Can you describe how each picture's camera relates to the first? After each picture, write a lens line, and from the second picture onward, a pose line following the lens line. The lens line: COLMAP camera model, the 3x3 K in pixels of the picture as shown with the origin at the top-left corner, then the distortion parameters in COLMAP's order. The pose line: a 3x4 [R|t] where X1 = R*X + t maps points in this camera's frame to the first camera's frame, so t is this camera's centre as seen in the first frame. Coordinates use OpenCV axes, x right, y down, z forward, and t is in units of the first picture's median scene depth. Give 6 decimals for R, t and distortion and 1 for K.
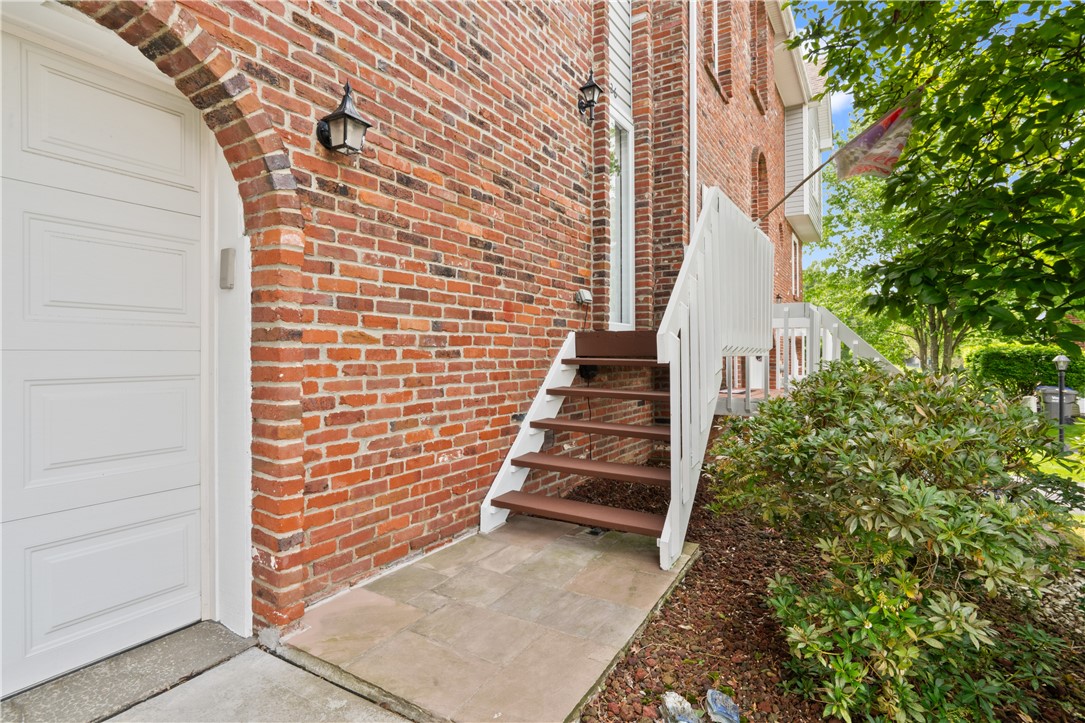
lens RADIAL K [[560.0, 0, 540.5], [0, 560.0, 356.3], [0, 0, 1]] dist [-0.006588, 0.003219]
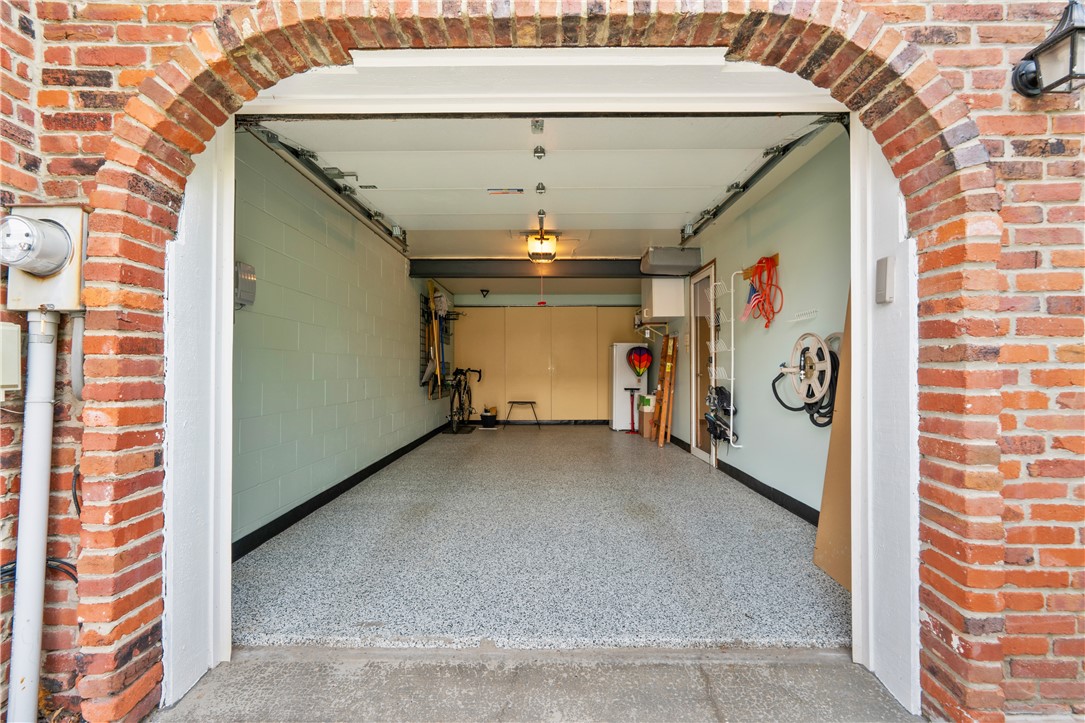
lens RADIAL K [[488.2, 0, 544.0], [0, 488.2, 366.3], [0, 0, 1]] dist [0.000347, 0.000761]
pose [[0.513533, -0.004393, -0.858058, -0.174682], [-0.002253, 0.999977, -0.006468, -0.014577], [0.858067, 0.005254, 0.513511, 0.139159]]
